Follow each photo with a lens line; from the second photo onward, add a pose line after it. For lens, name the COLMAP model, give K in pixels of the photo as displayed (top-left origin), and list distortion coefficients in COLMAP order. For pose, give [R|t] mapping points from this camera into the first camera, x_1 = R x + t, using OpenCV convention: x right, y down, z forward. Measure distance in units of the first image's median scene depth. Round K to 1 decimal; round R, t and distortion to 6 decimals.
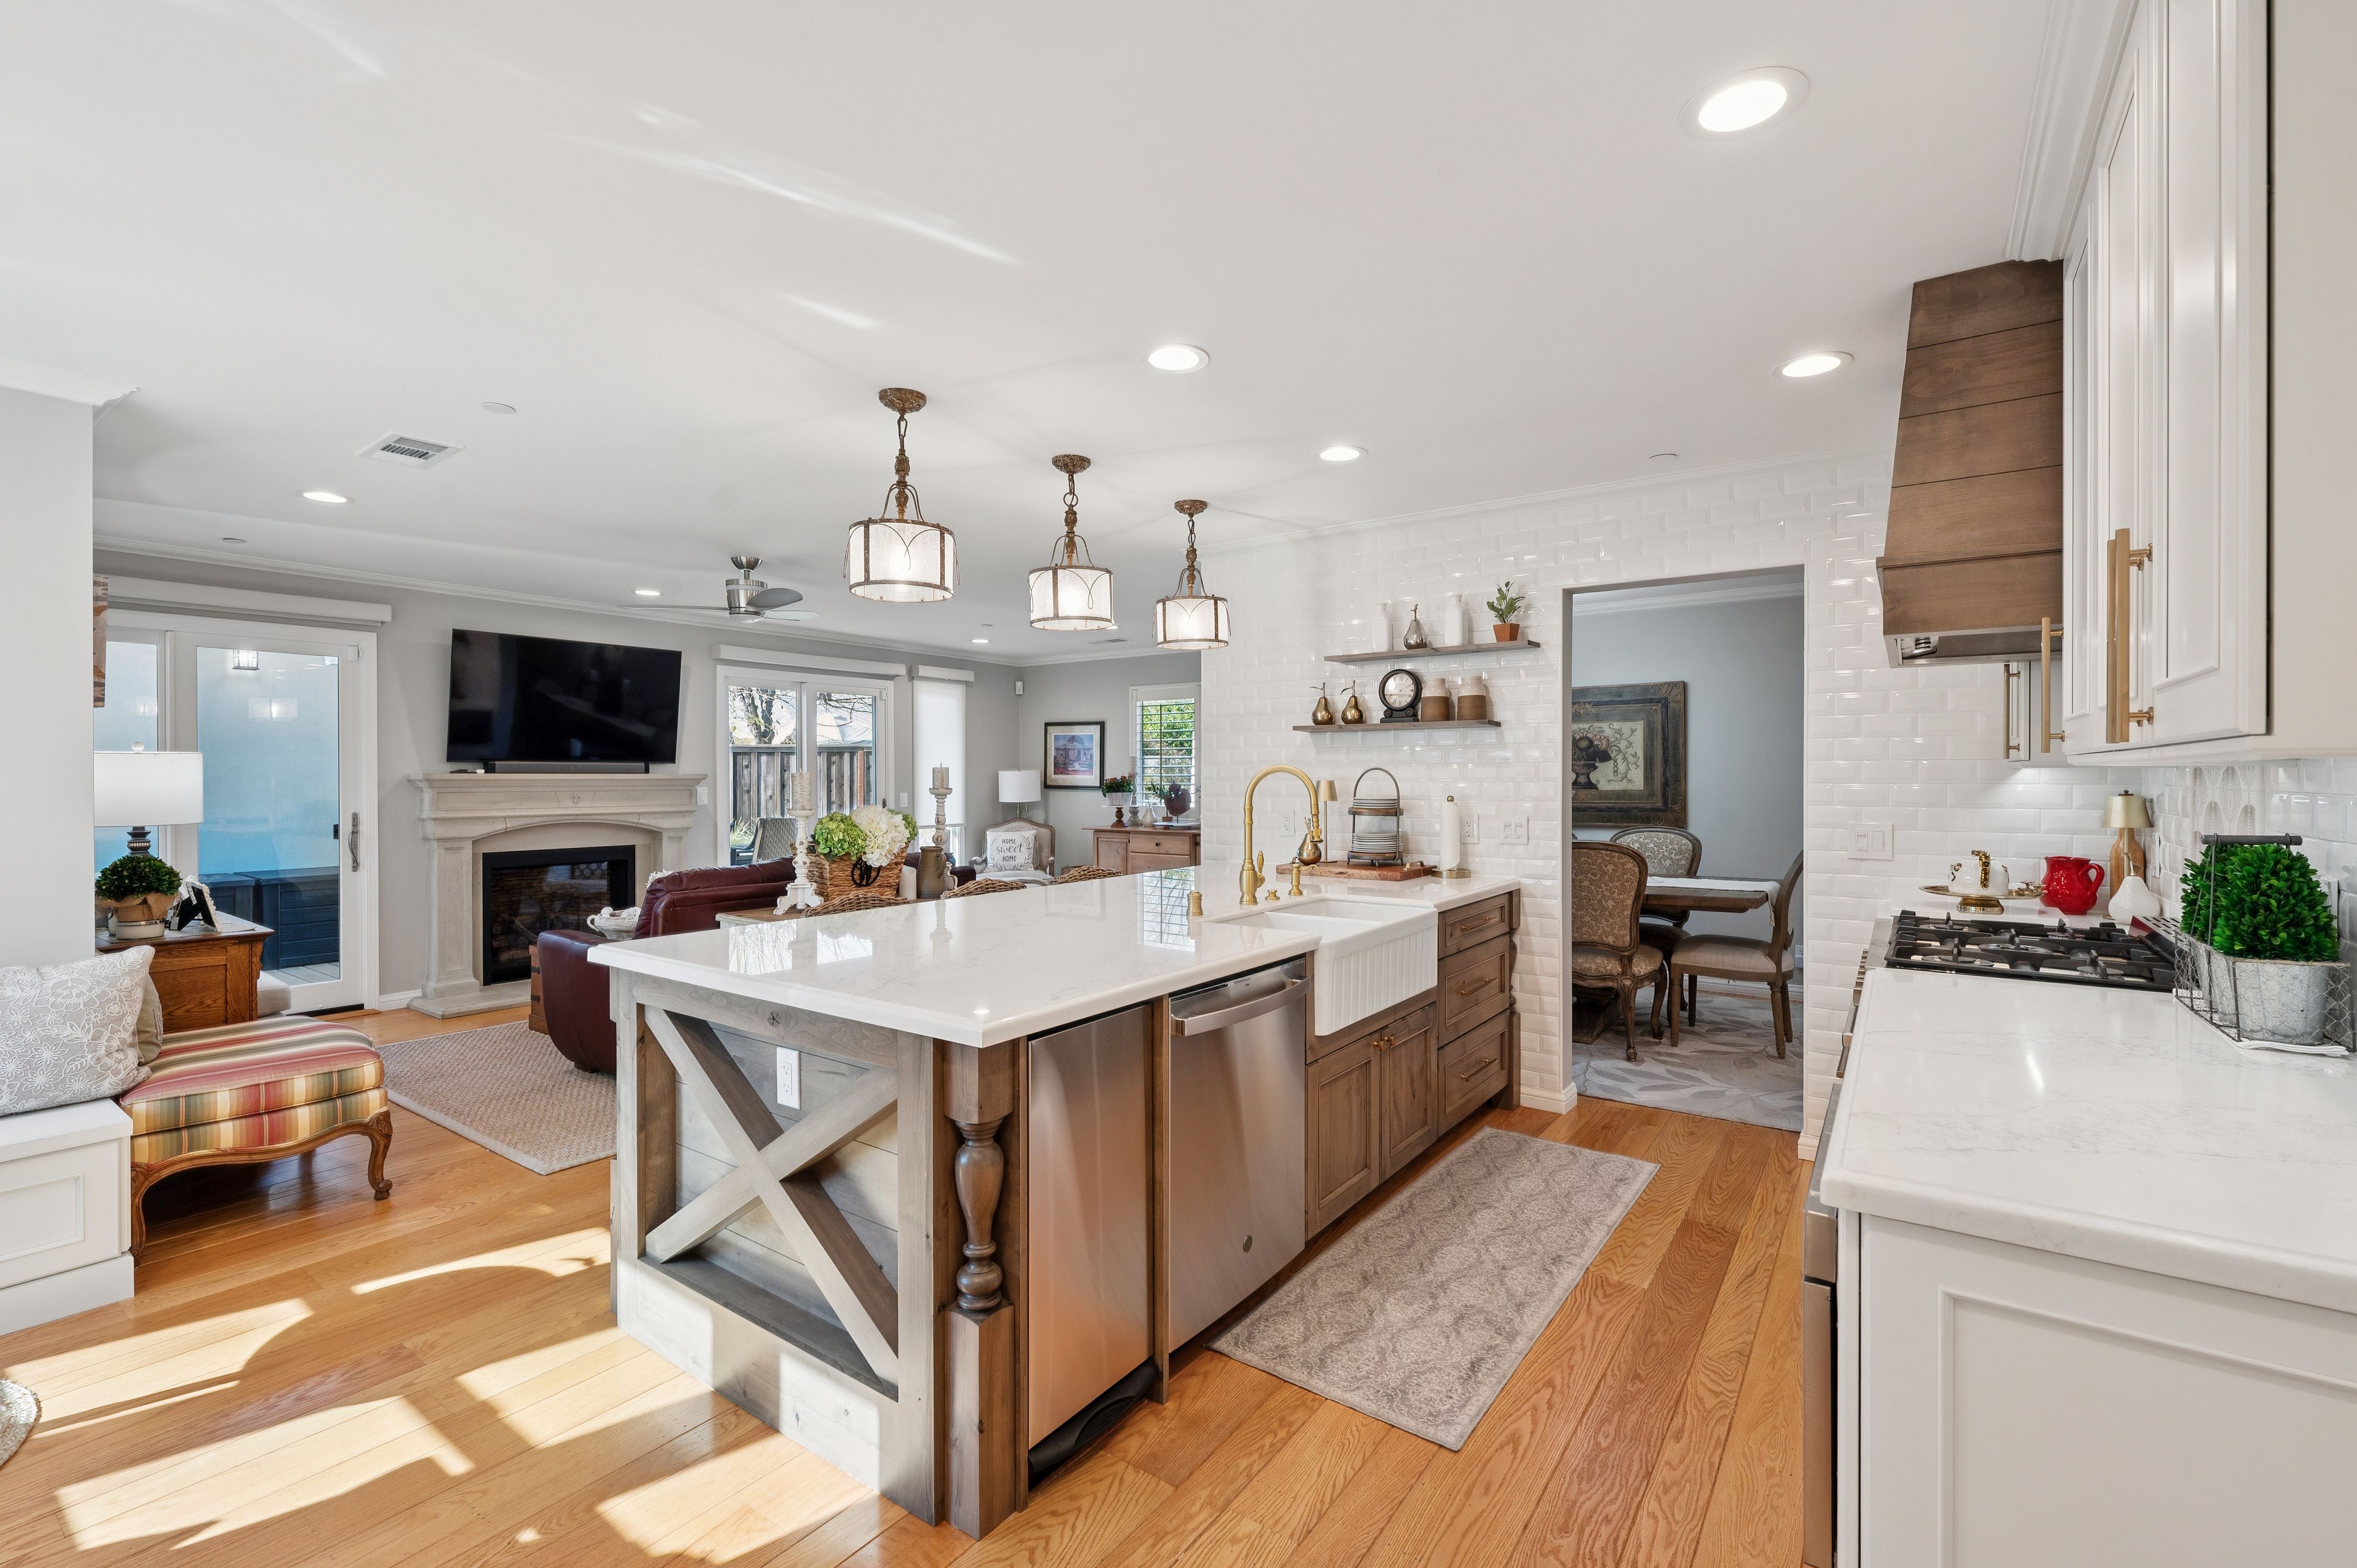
lens RADIAL K [[1006.8, 0, 1174.9], [0, 1006.8, 778.0], [0, 0, 1]] dist [0.003004, -0.000006]
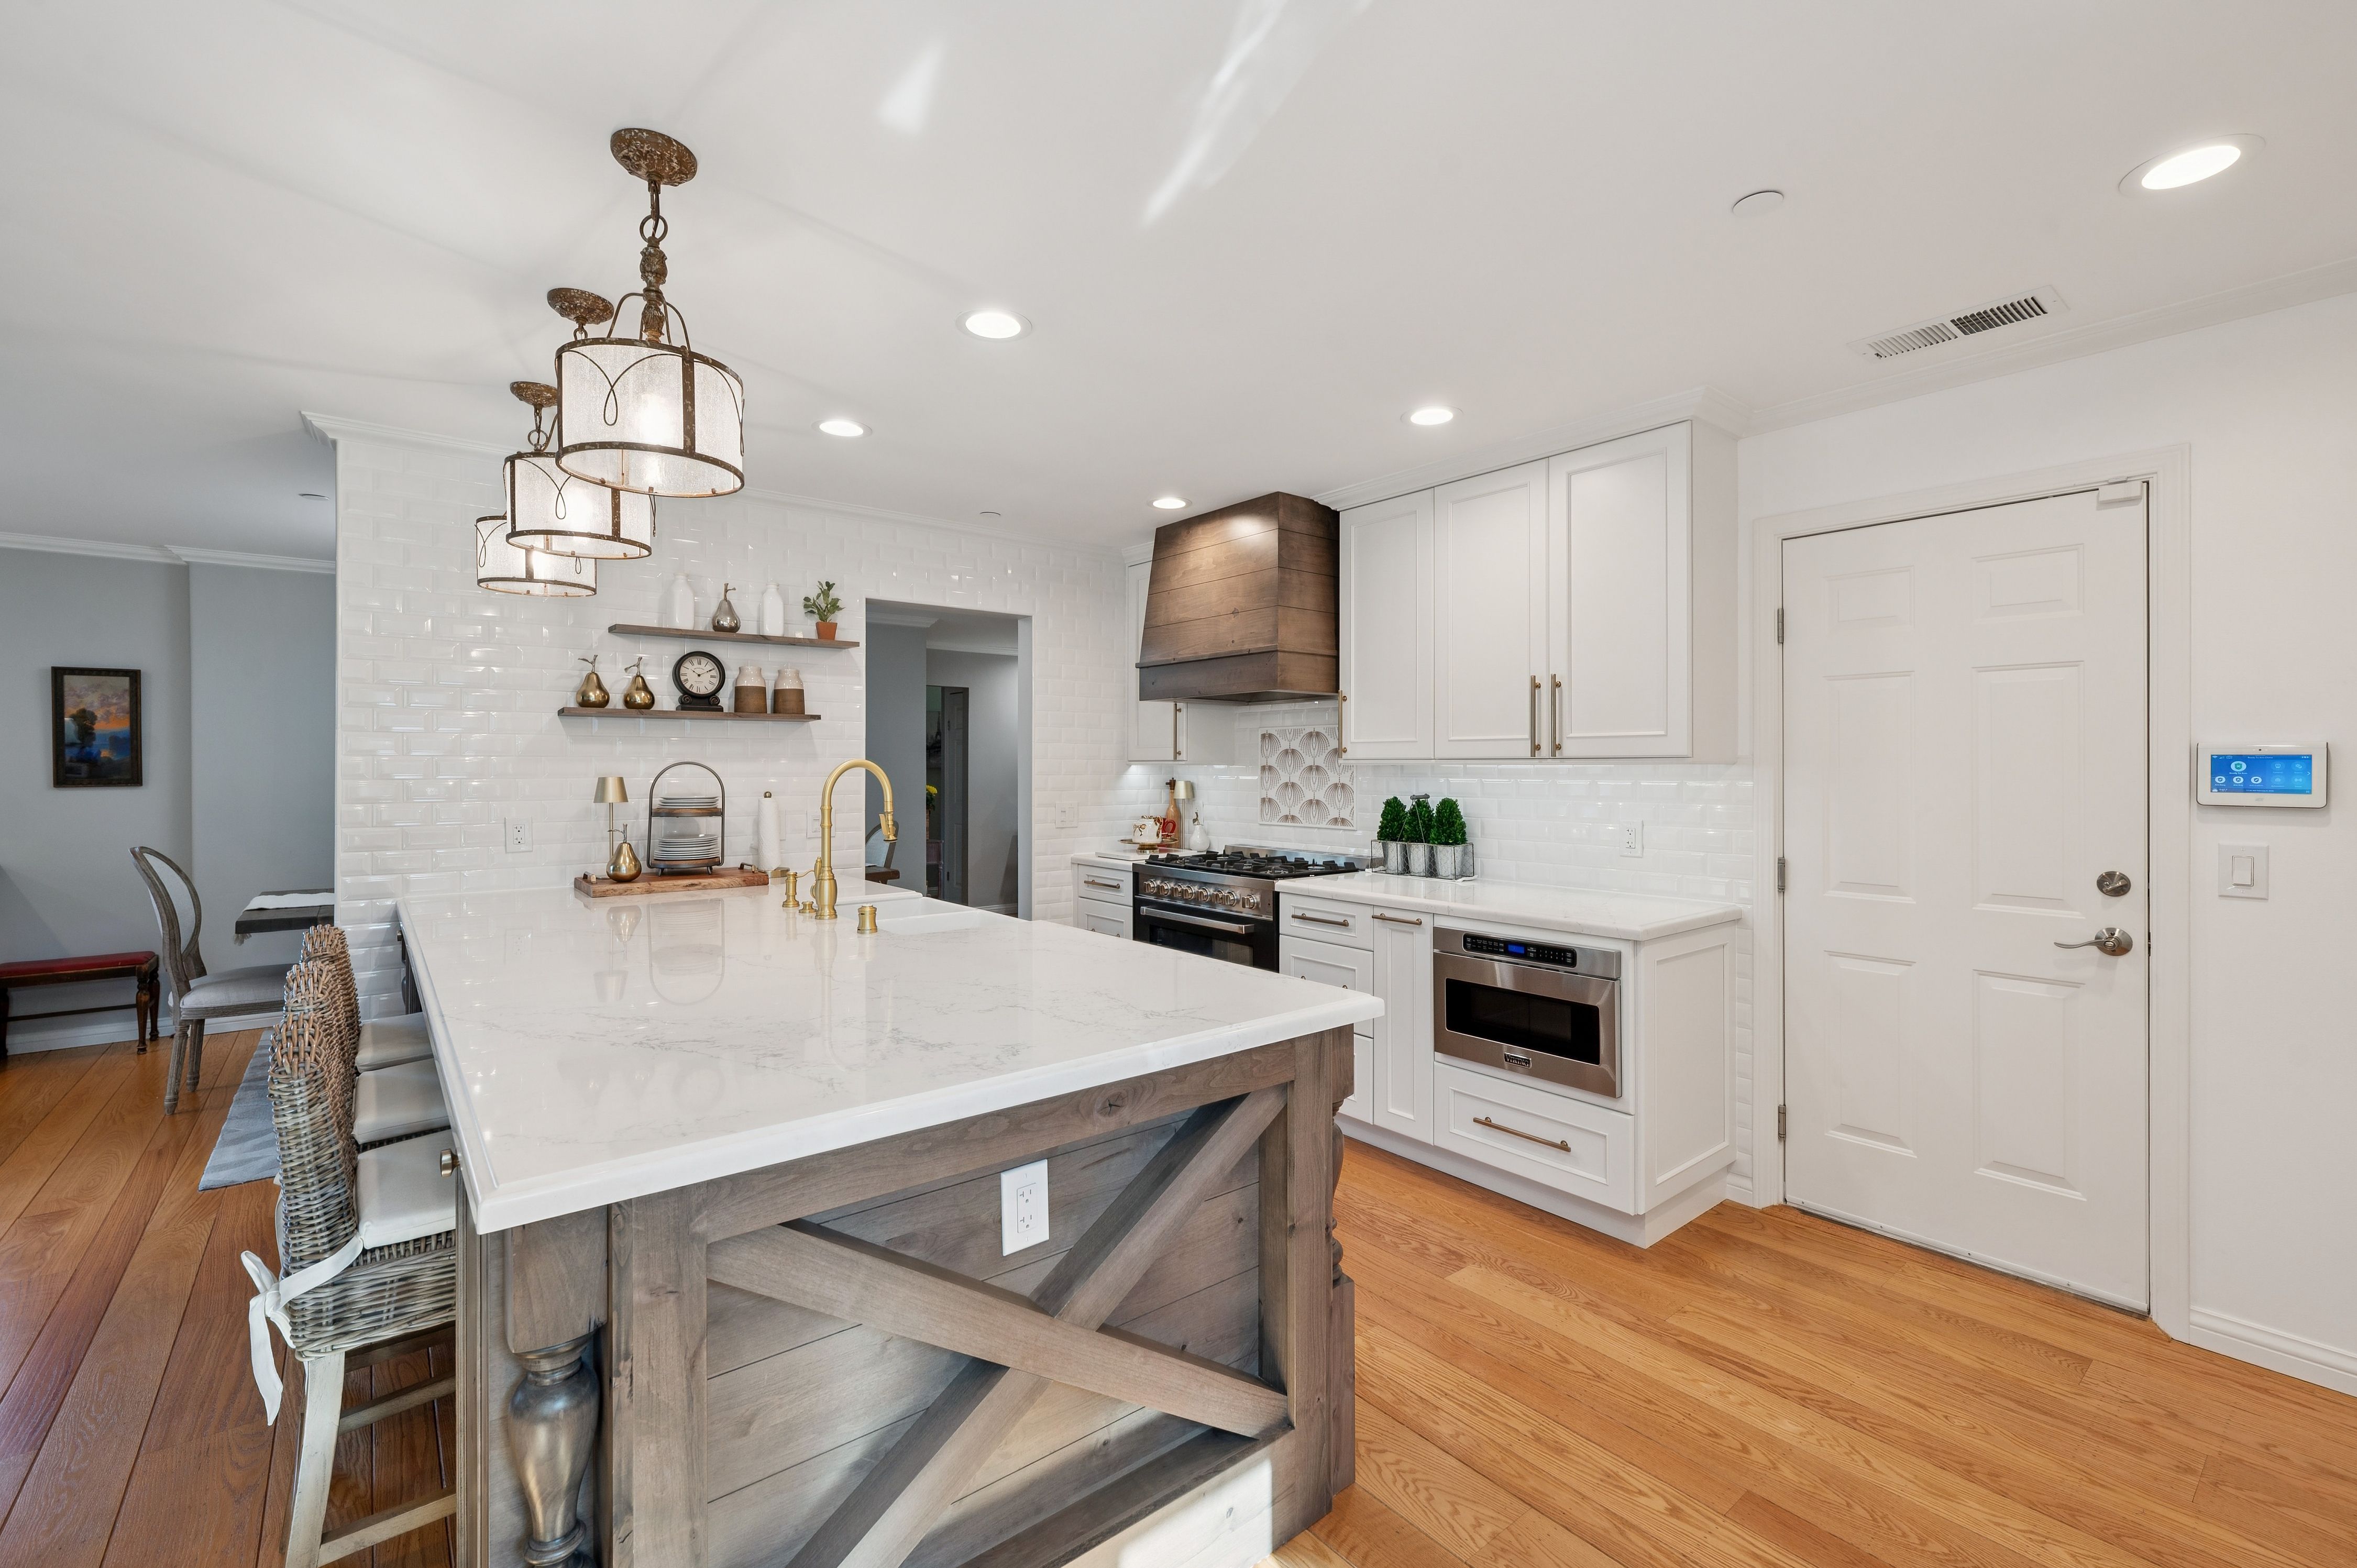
lens RADIAL K [[1006.8, 0, 1164.3], [0, 1006.8, 768.8], [0, 0, 1]] dist [0.003004, -0.000006]
pose [[0.271608, -0.000597, 0.962408, -0.395568], [0.004444, 0.999990, -0.000634, -0.001666], [-0.962398, 0.004449, 0.271608, 0.276141]]
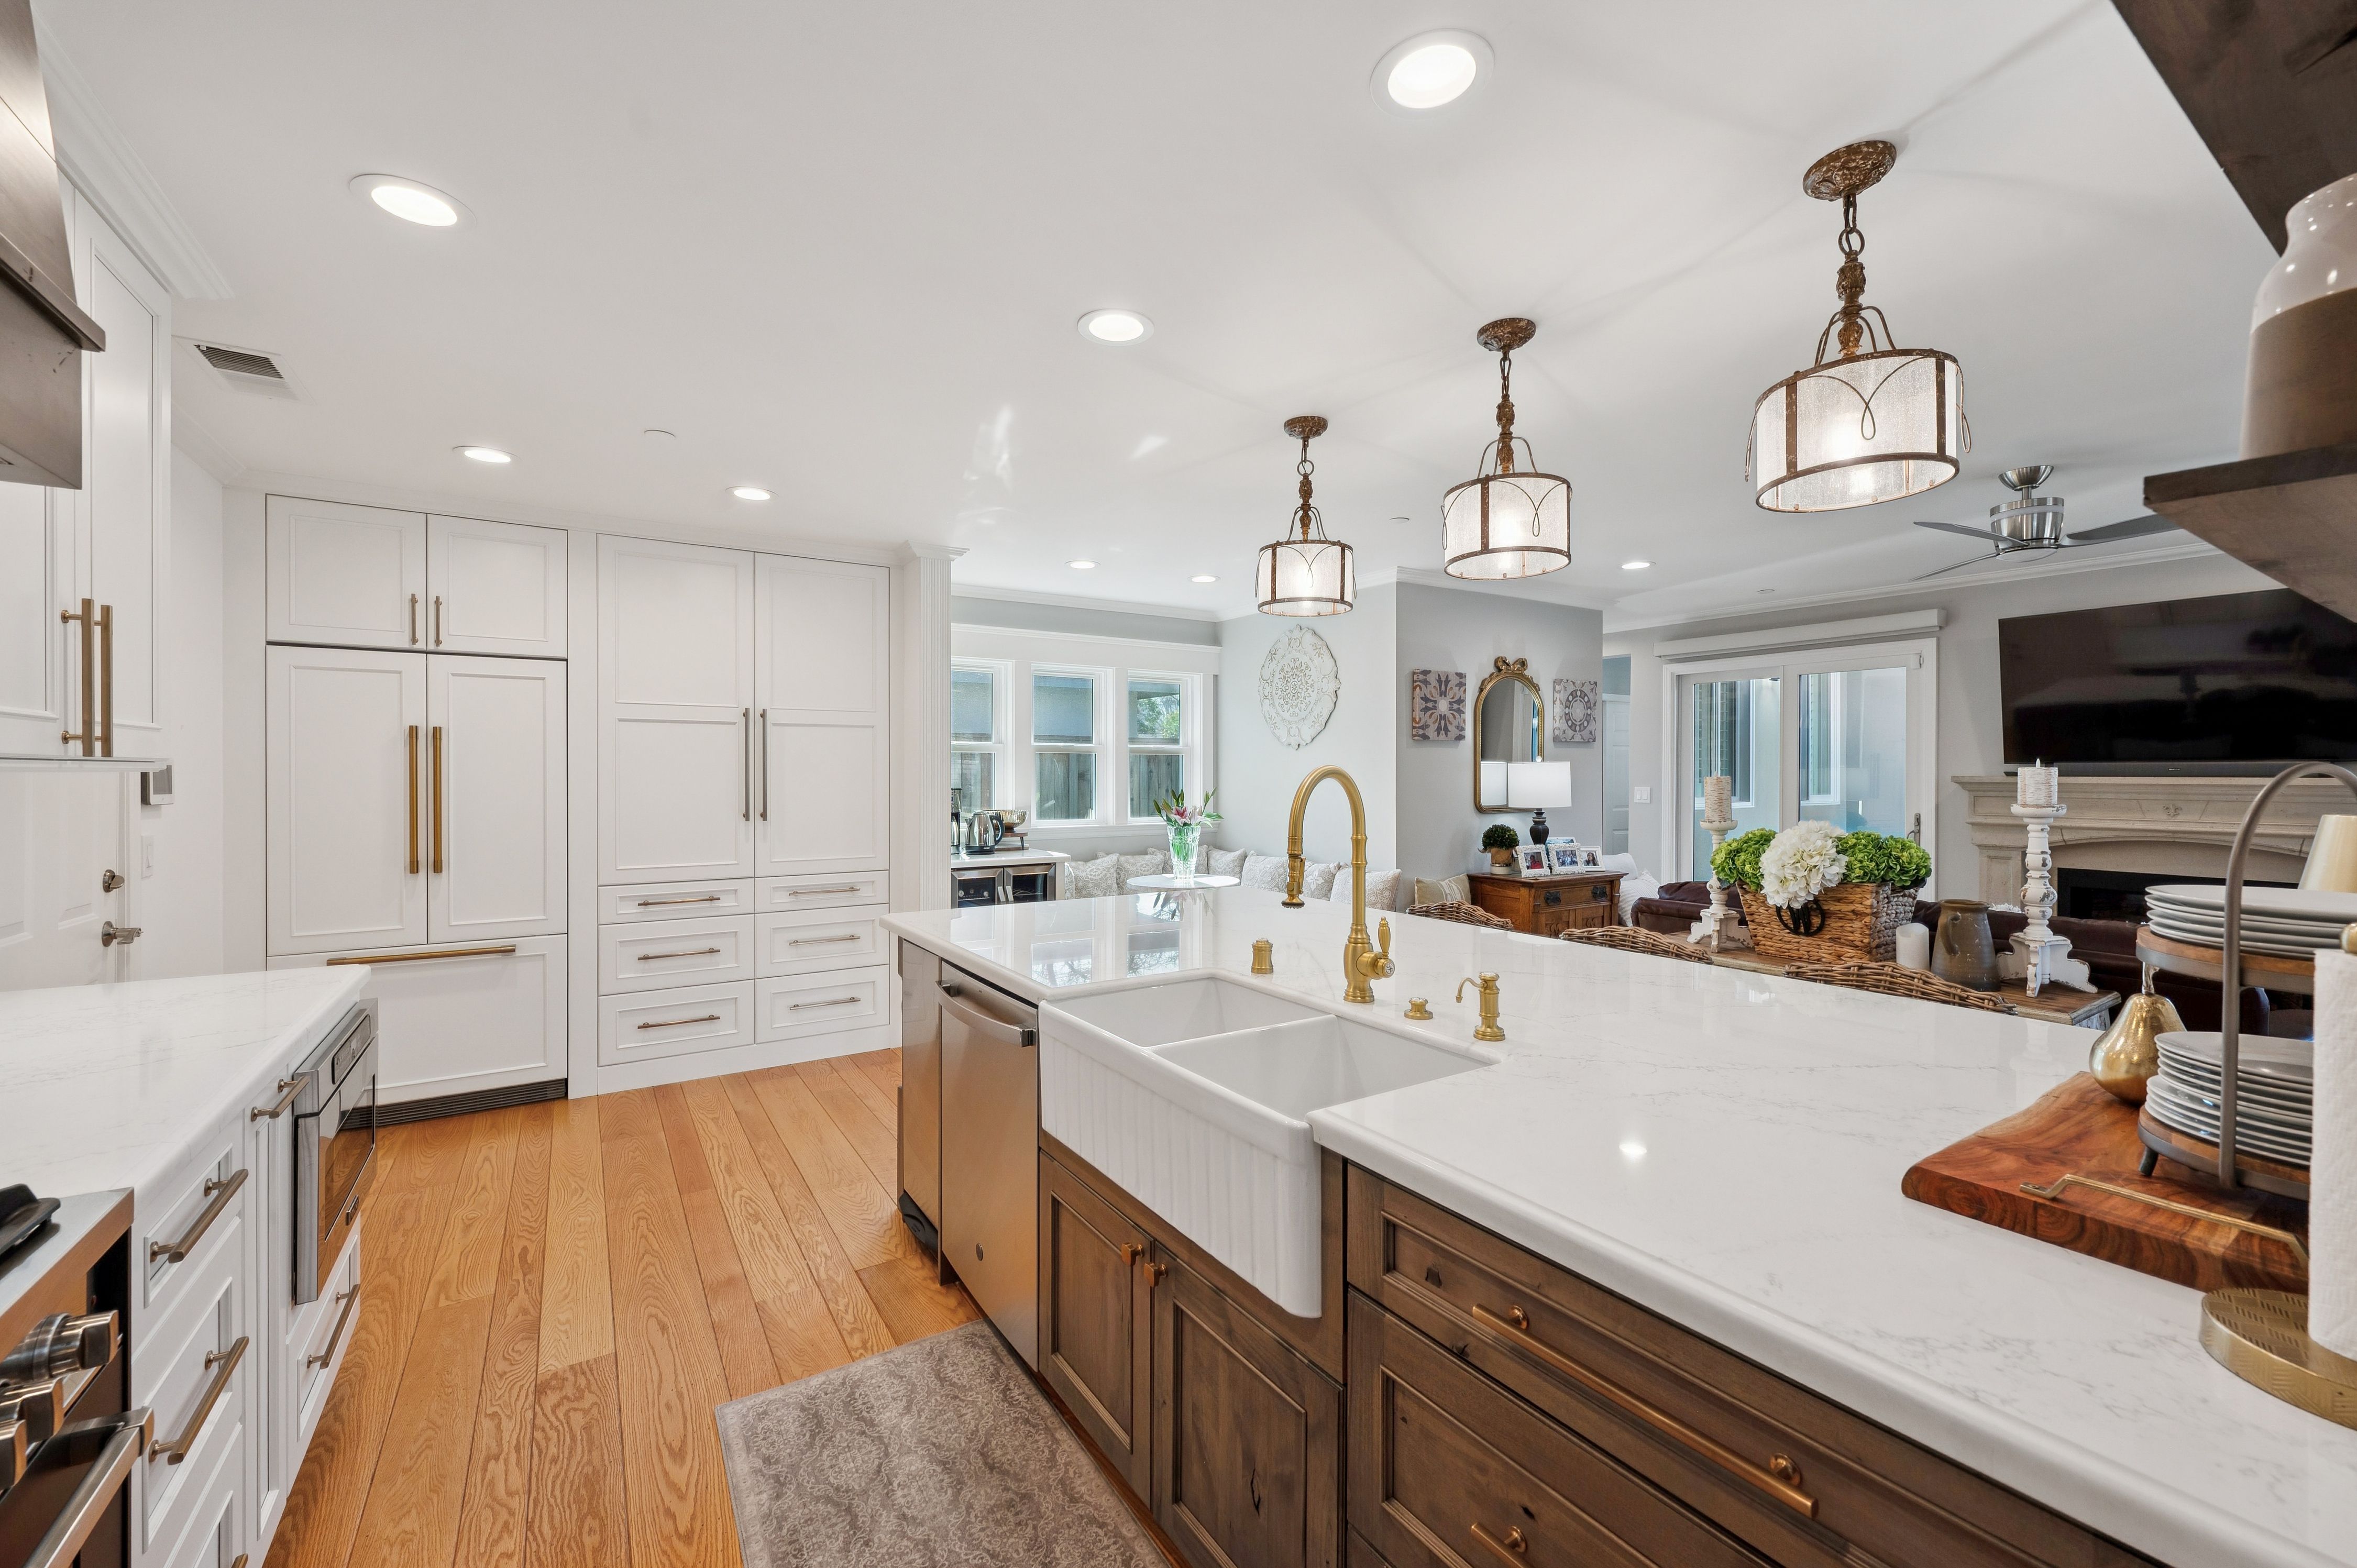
lens RADIAL K [[945.4, 0, 1188.1], [0, 945.4, 772.3], [0, 0, 1]] dist [0.003857, 0.000347]
pose [[-0.355805, -0.000392, -0.934560, 0.366180], [-0.006518, 0.999977, 0.002062, -0.004899], [0.934538, 0.006825, -0.355799, 0.640126]]
